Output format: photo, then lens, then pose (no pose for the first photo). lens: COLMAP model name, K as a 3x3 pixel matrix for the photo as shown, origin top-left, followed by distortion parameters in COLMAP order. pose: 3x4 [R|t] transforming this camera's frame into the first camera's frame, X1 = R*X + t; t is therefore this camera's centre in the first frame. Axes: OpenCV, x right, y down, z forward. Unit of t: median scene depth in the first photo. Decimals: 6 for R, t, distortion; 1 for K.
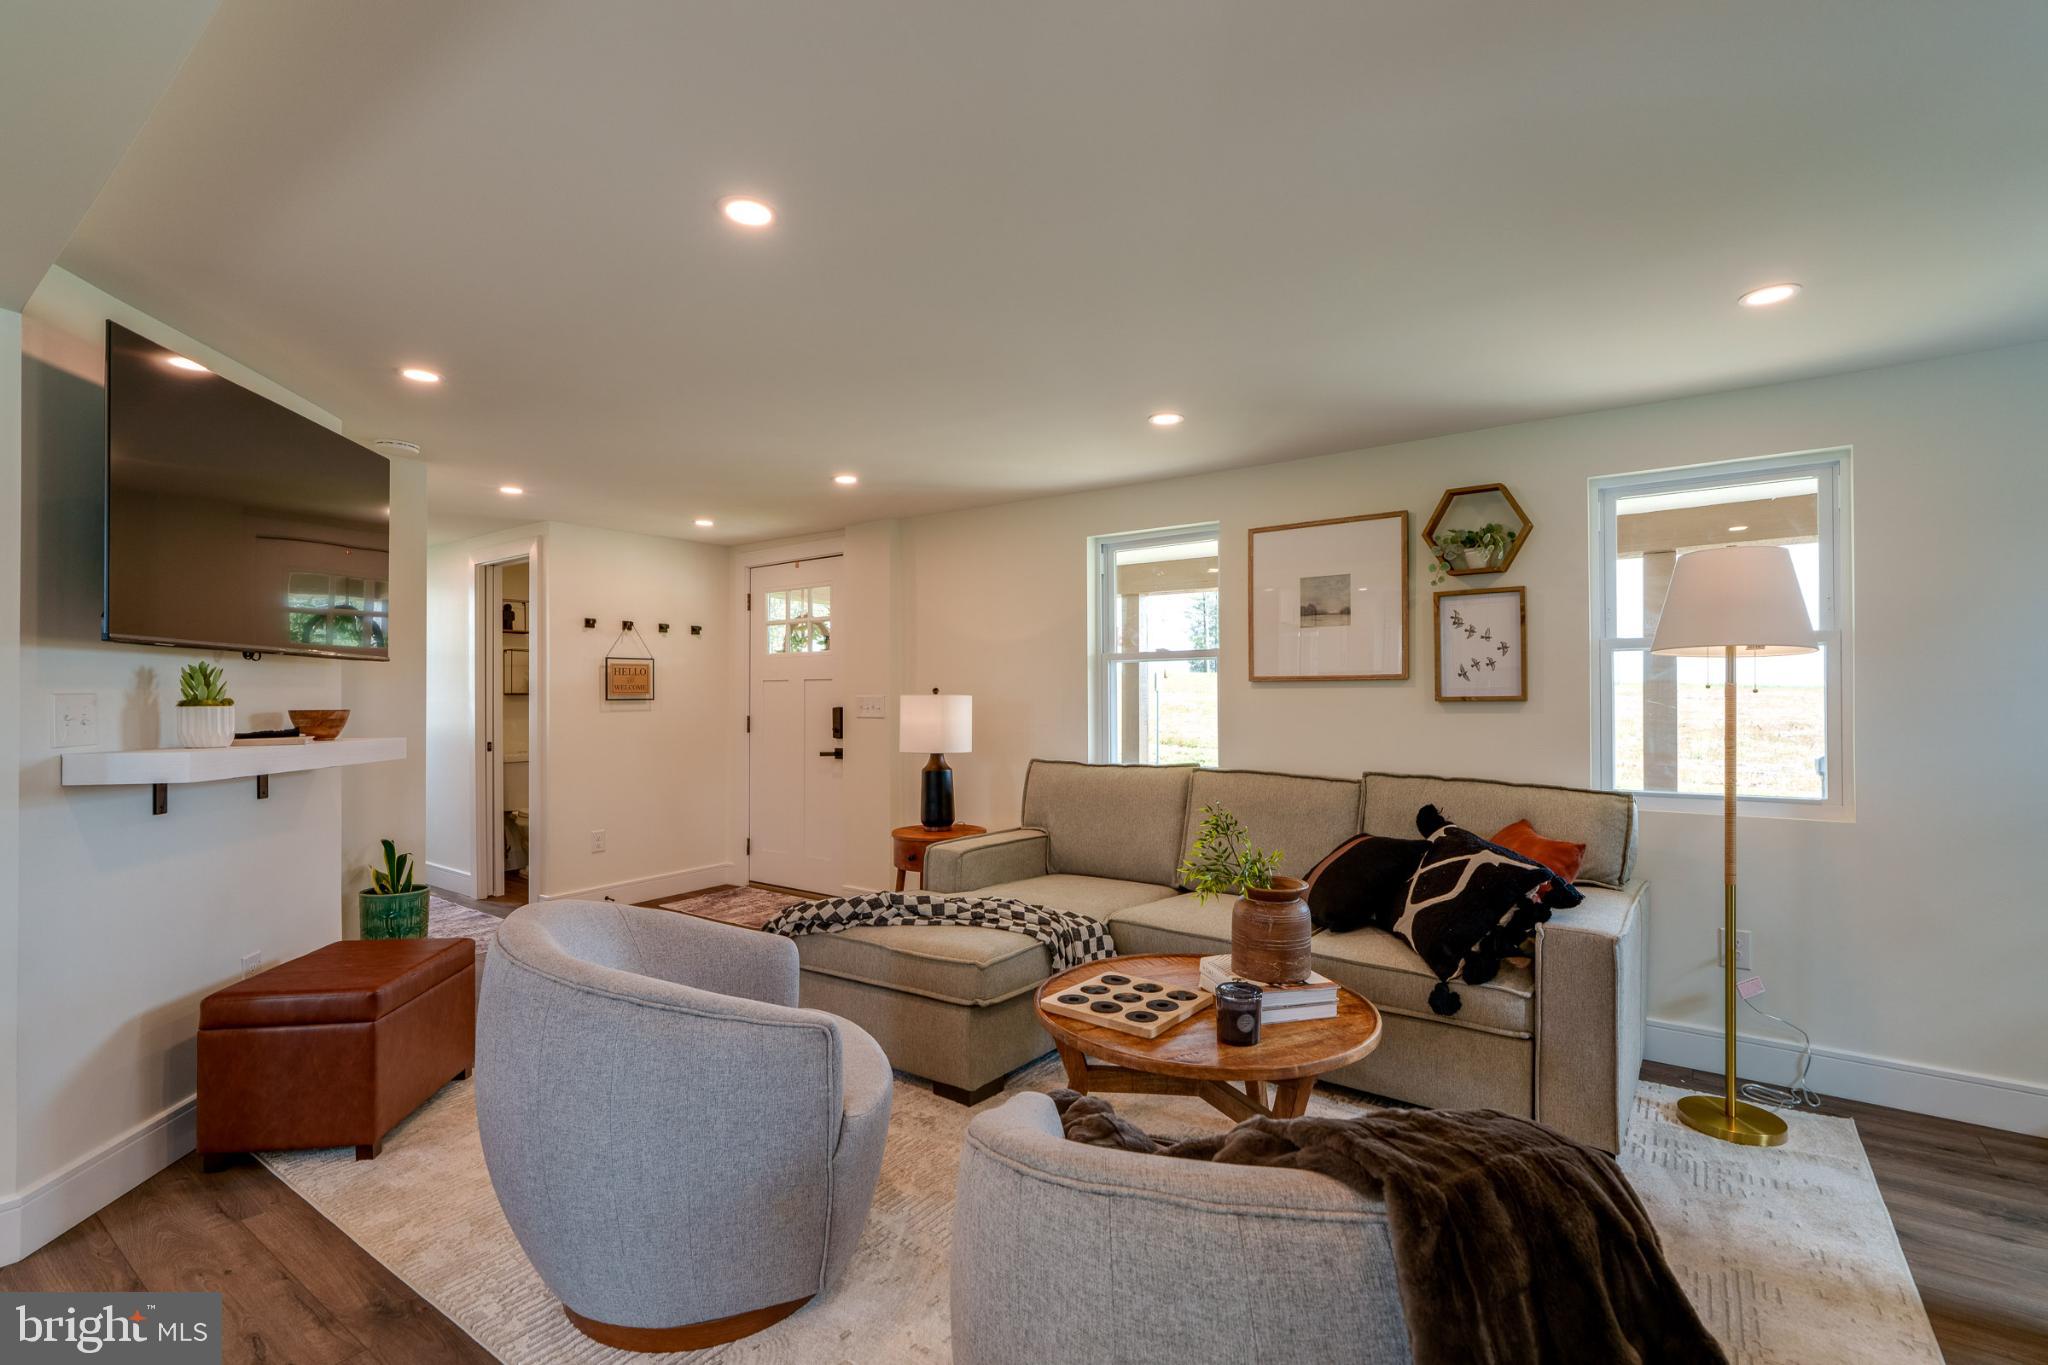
lens RADIAL K [[939.5, 0, 1033.0], [0, 939.5, 697.3], [0, 0, 1]] dist [-0.003333, 0.000032]
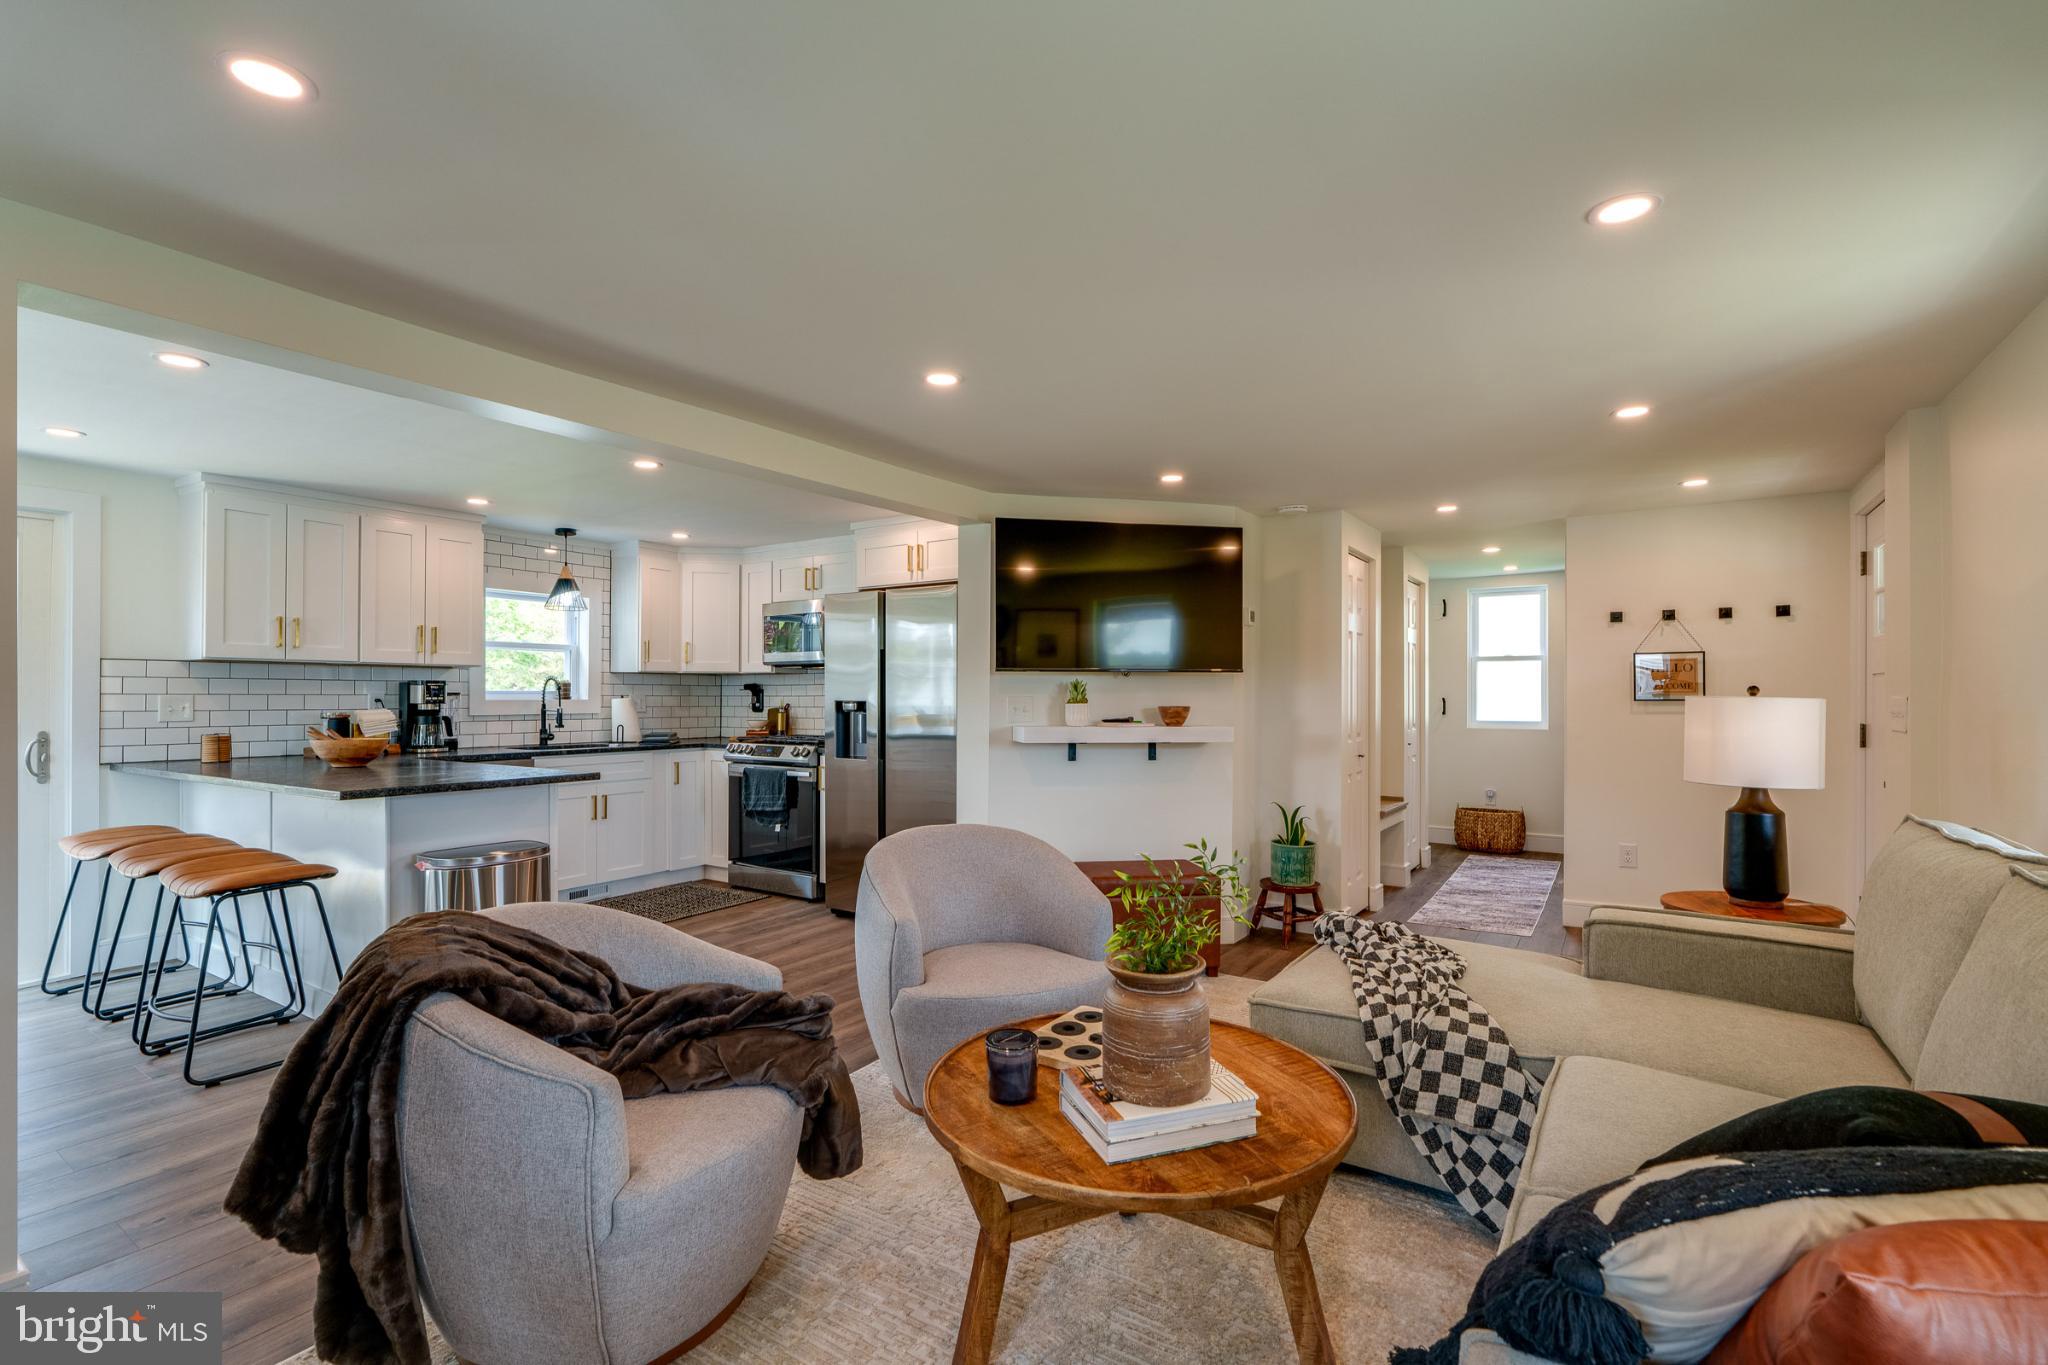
lens RADIAL K [[929.4, 0, 1013.9], [0, 929.4, 687.7], [0, 0, 1]] dist [0.000276, 0.000369]
pose [[0.036023, -0.006804, -0.999328, 0.625291], [0.001016, 0.999977, -0.006772, -0.006040], [0.999350, -0.000771, 0.036029, 0.558891]]
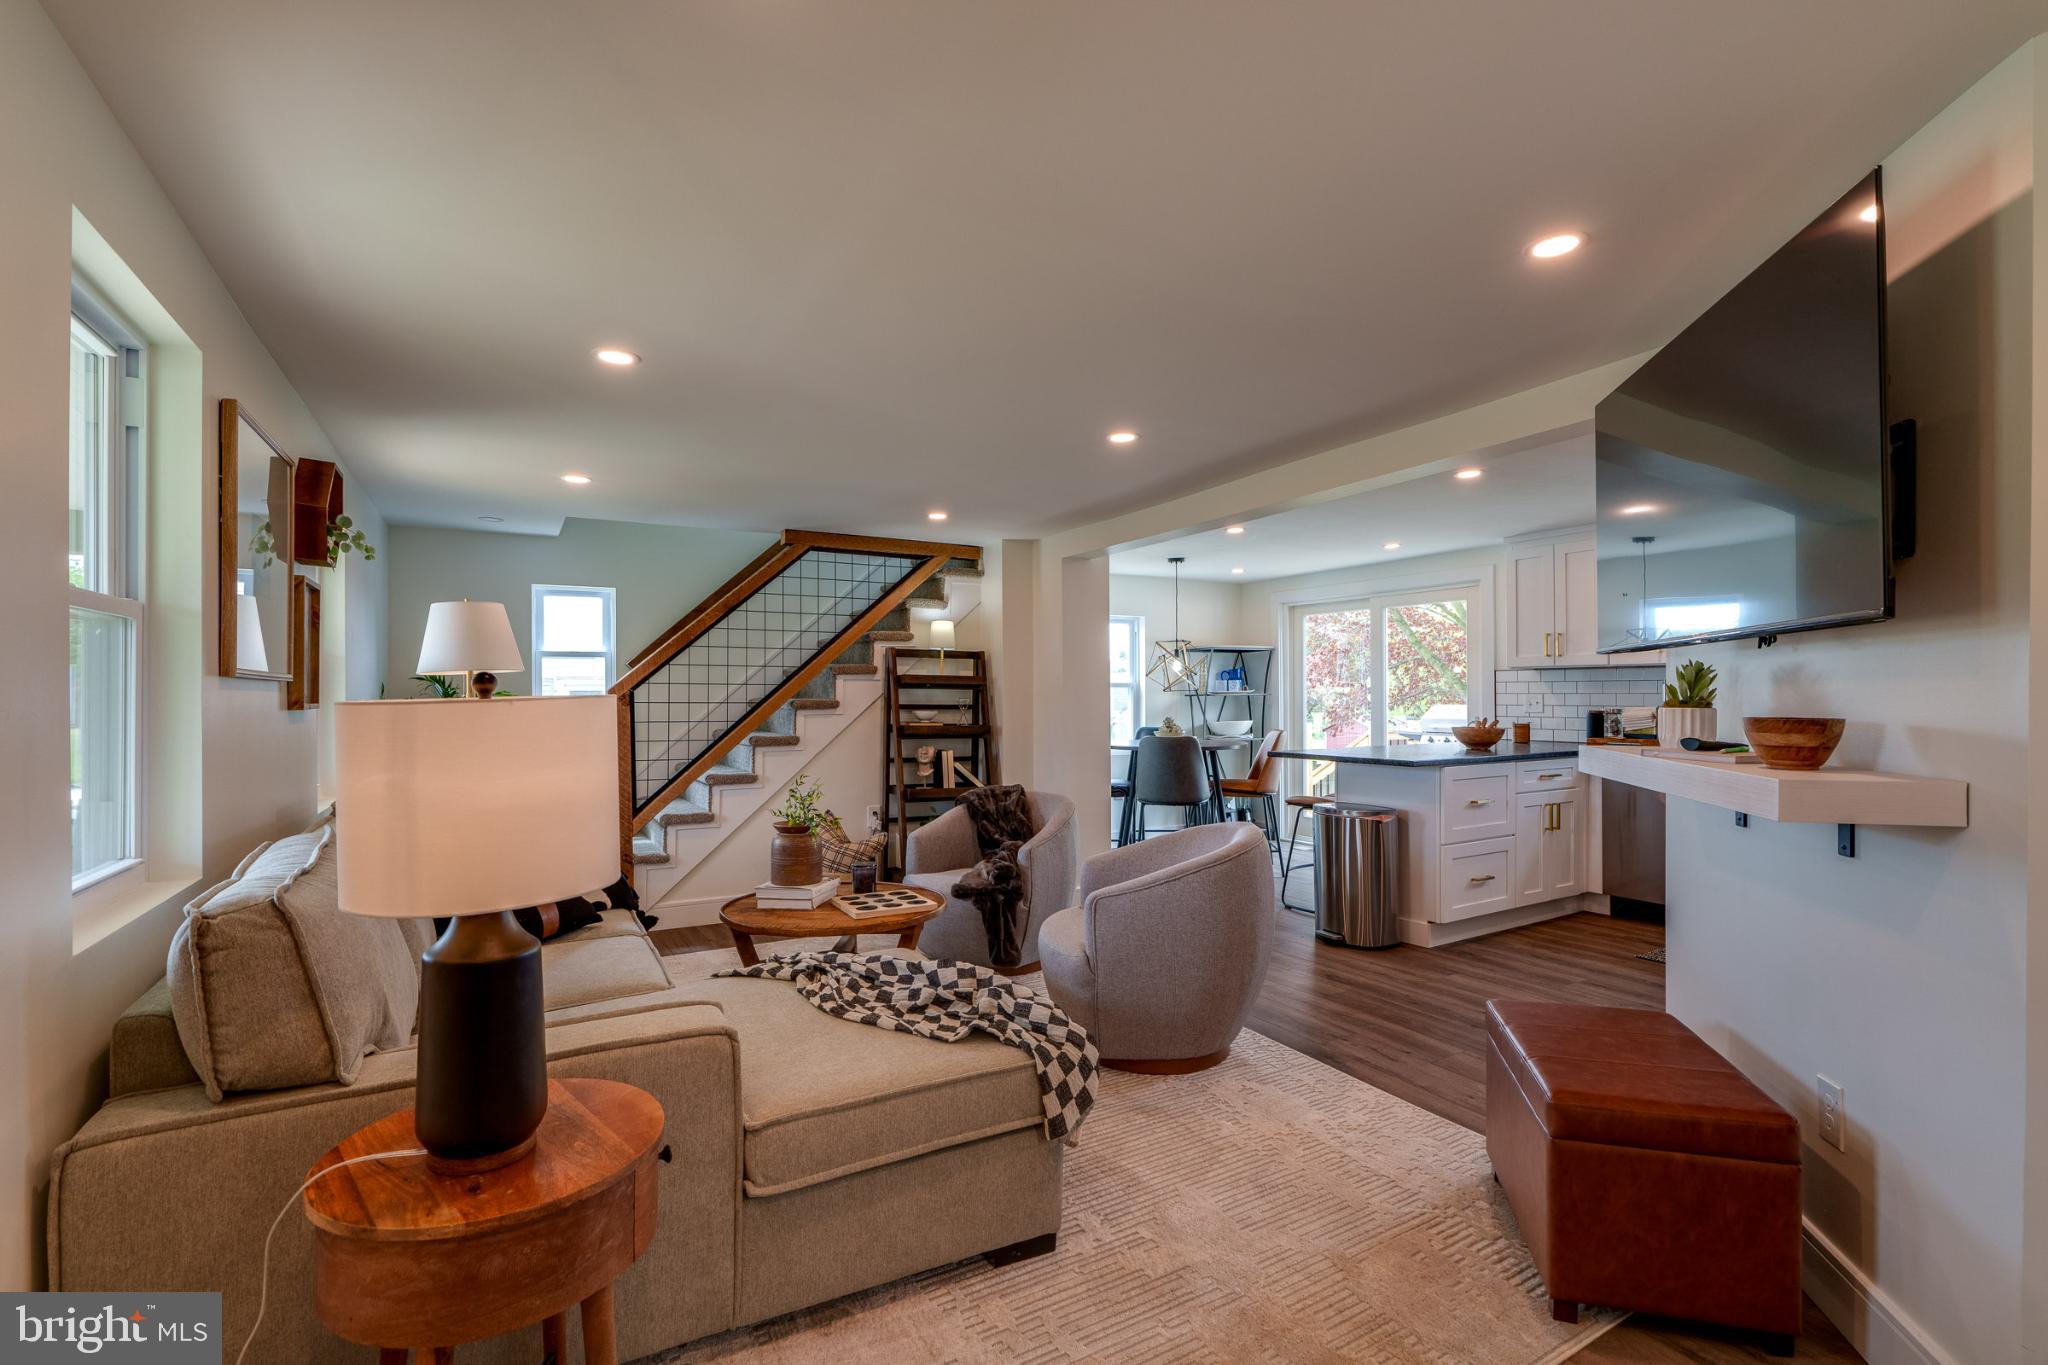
lens RADIAL K [[922.8, 0, 1024.0], [0, 922.8, 689.9], [0, 0, 1]] dist [0.003046, 0.000457]
pose [[-0.915406, 0.009077, 0.402430, -0.452302], [0.006069, 0.999943, -0.008750, -0.004349], [-0.402486, -0.005568, -0.915409, 1.437057]]
